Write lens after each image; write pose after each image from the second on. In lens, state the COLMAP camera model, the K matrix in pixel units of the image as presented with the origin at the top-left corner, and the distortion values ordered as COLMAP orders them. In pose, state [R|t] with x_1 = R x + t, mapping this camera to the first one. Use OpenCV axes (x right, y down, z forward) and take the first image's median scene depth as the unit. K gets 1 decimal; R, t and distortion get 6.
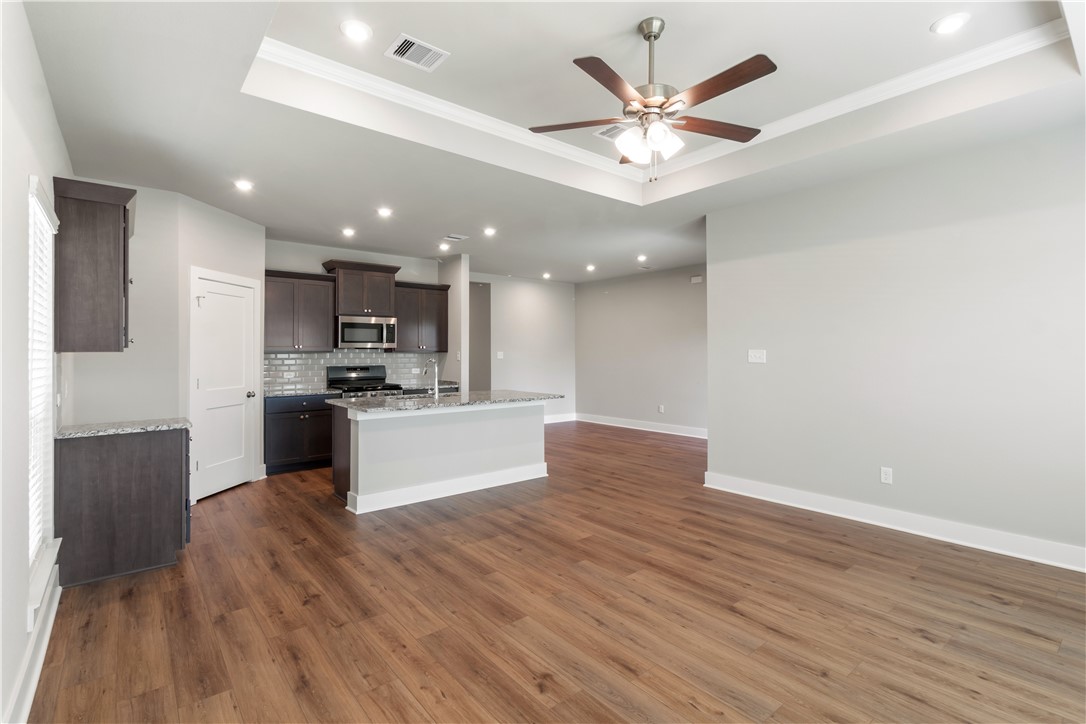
lens RADIAL K [[510.5, 0, 542.4], [0, 510.5, 346.6], [0, 0, 1]] dist [-0.002269, -0.001920]
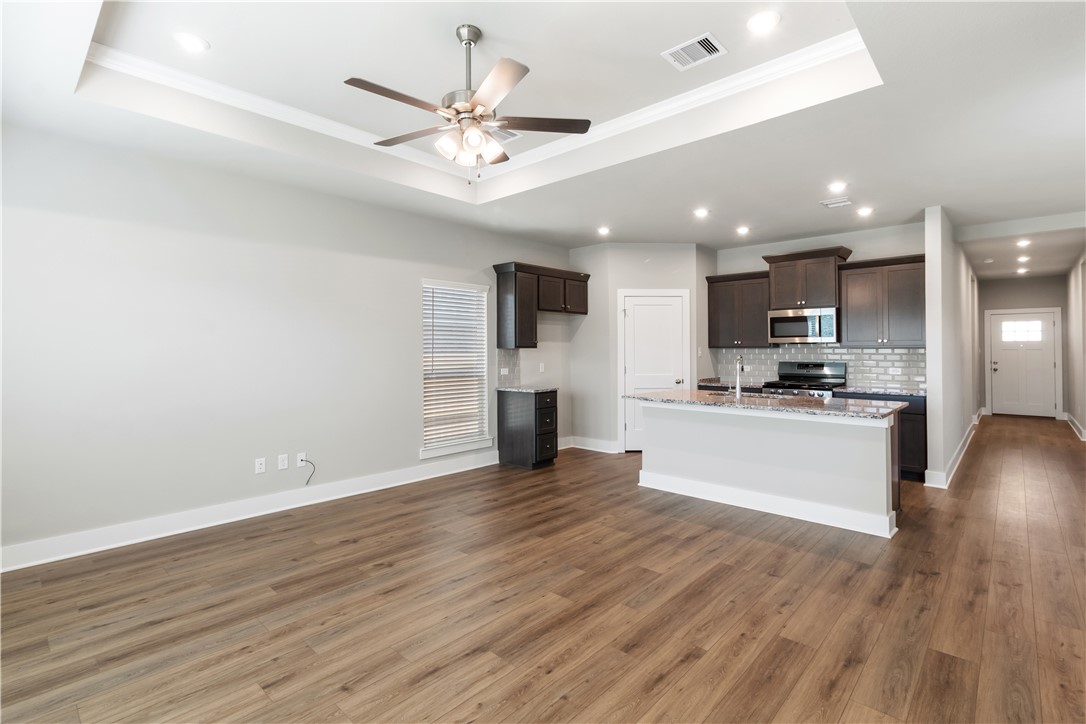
lens RADIAL K [[510.5, 0, 542.4], [0, 510.5, 346.6], [0, 0, 1]] dist [-0.002269, -0.001920]
pose [[0.131714, -0.002288, -0.991285, 0.929788], [0.013629, 0.999907, -0.000497, 0.006824], [0.991194, -0.013445, 0.131733, 0.751112]]
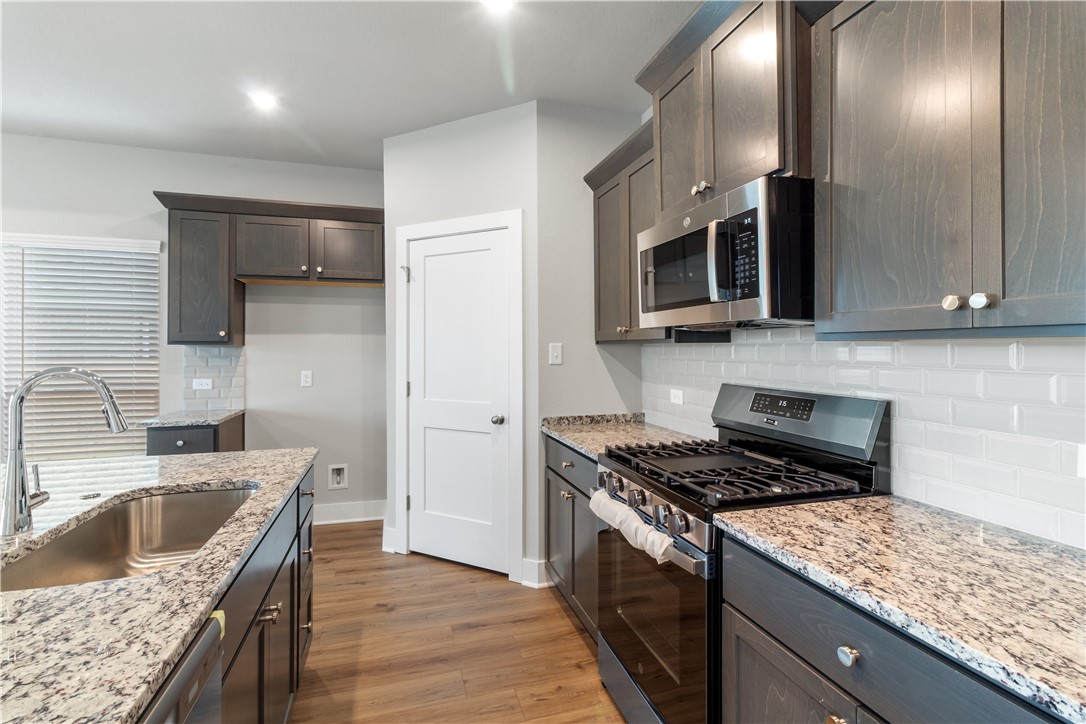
lens RADIAL K [[510.5, 0, 542.4], [0, 510.5, 346.6], [0, 0, 1]] dist [-0.002269, -0.001920]
pose [[-0.383810, 0.001182, -0.923411, -0.116842], [0.012866, 0.999909, -0.004067, 0.026063], [0.923322, -0.013442, -0.383790, 1.873616]]
